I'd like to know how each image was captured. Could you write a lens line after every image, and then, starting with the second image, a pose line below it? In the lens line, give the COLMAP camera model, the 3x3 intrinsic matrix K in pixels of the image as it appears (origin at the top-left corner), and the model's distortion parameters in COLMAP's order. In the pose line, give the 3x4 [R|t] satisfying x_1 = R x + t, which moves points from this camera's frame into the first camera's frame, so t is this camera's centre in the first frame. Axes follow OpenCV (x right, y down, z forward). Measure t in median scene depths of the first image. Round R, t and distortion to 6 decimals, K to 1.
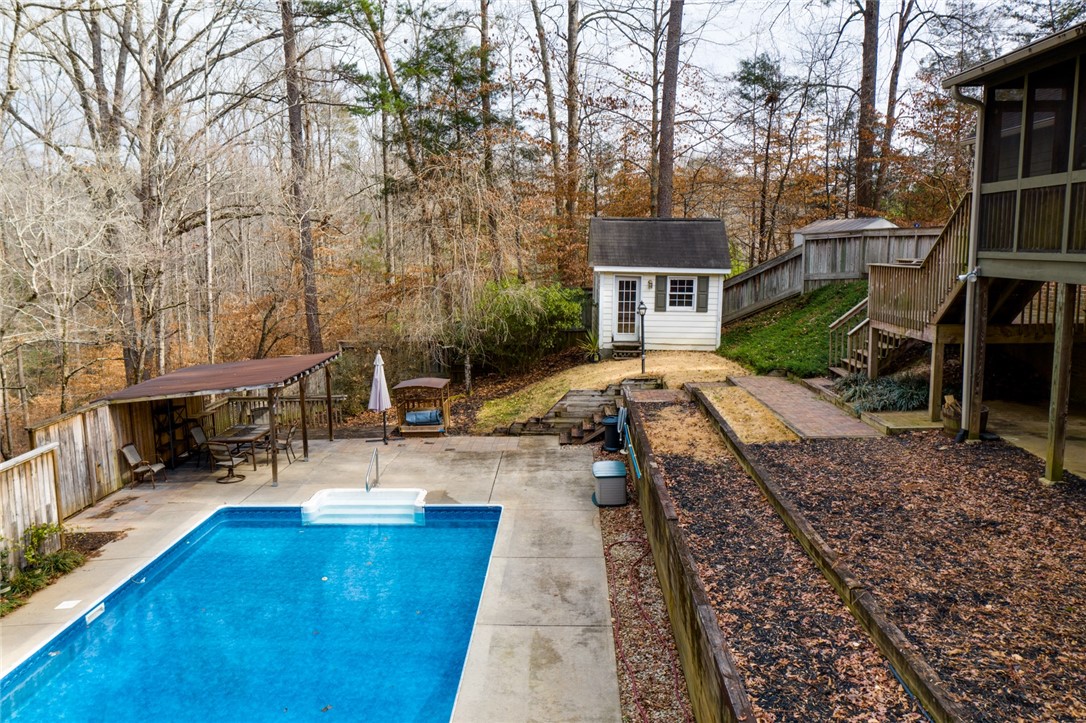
lens RADIAL K [[869.4, 0, 543.0], [0, 869.4, 361.5], [0, 0, 1]] dist [0.007415, 0.002533]
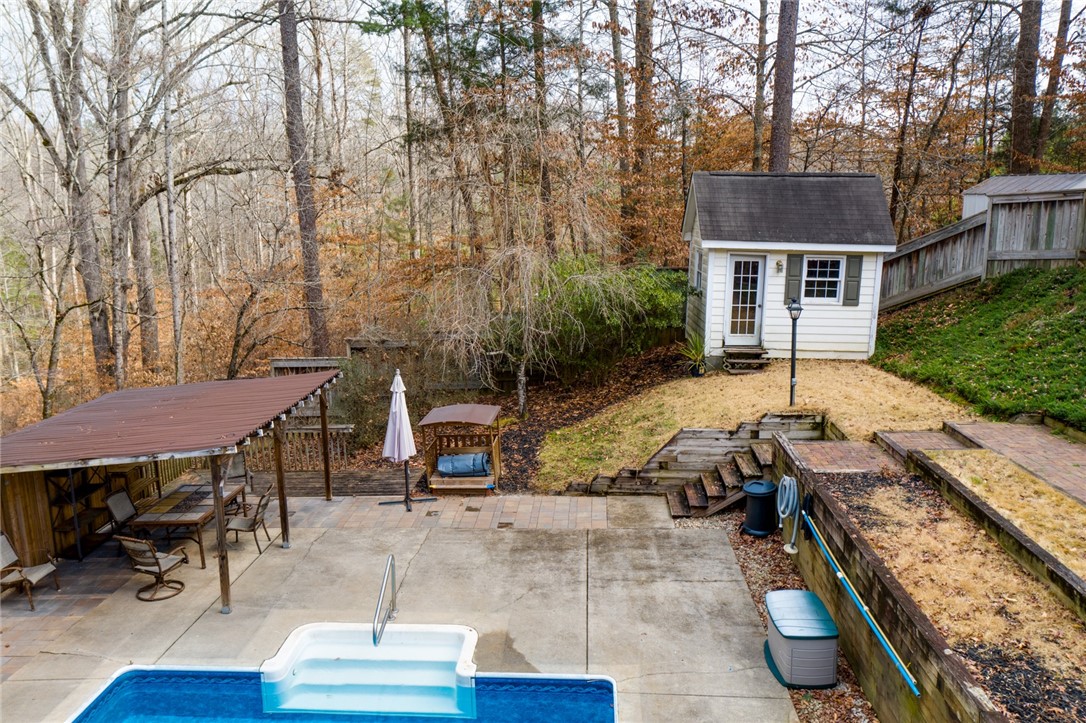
lens RADIAL K [[869.4, 0, 543.0], [0, 869.4, 361.5], [0, 0, 1]] dist [0.007415, 0.002533]
pose [[0.999597, 0.007617, -0.027360, -0.055151], [-0.006410, 0.999014, 0.043938, -0.045872], [0.027668, -0.043745, 0.998660, 0.313110]]
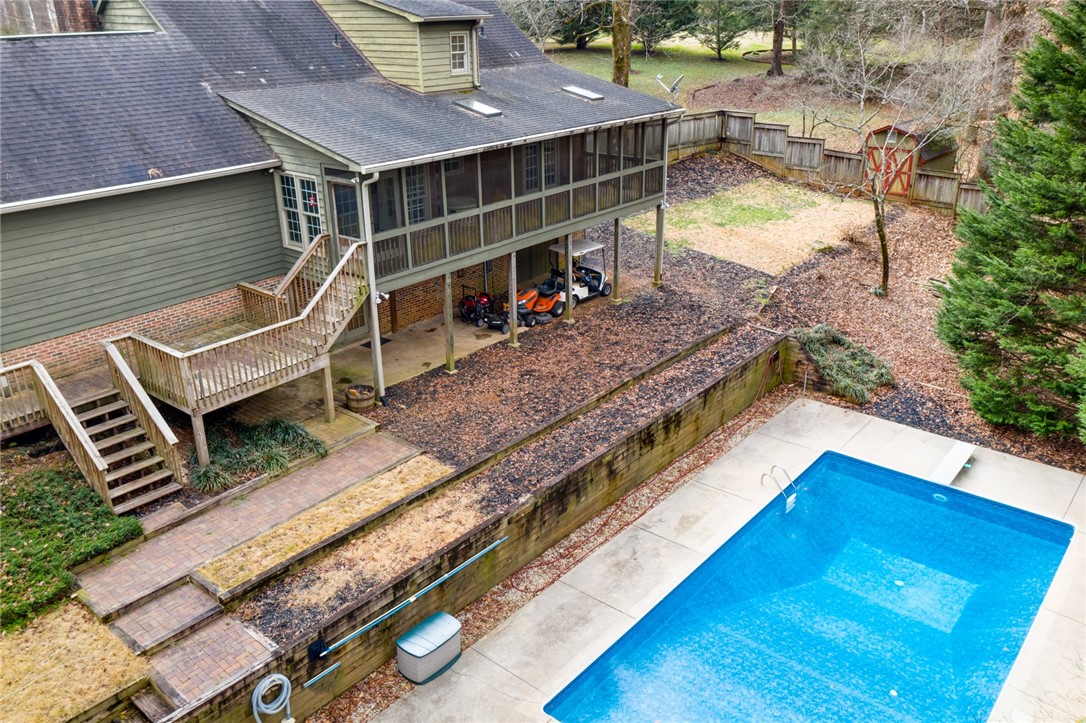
lens RADIAL K [[869.4, 0, 543.0], [0, 869.4, 361.5], [0, 0, 1]] dist [0.007415, 0.002533]
pose [[-0.784748, -0.228627, 0.576108, -0.321235], [0.099040, 0.871287, 0.480677, -0.369638], [-0.611851, 0.434268, -0.661097, 1.004238]]
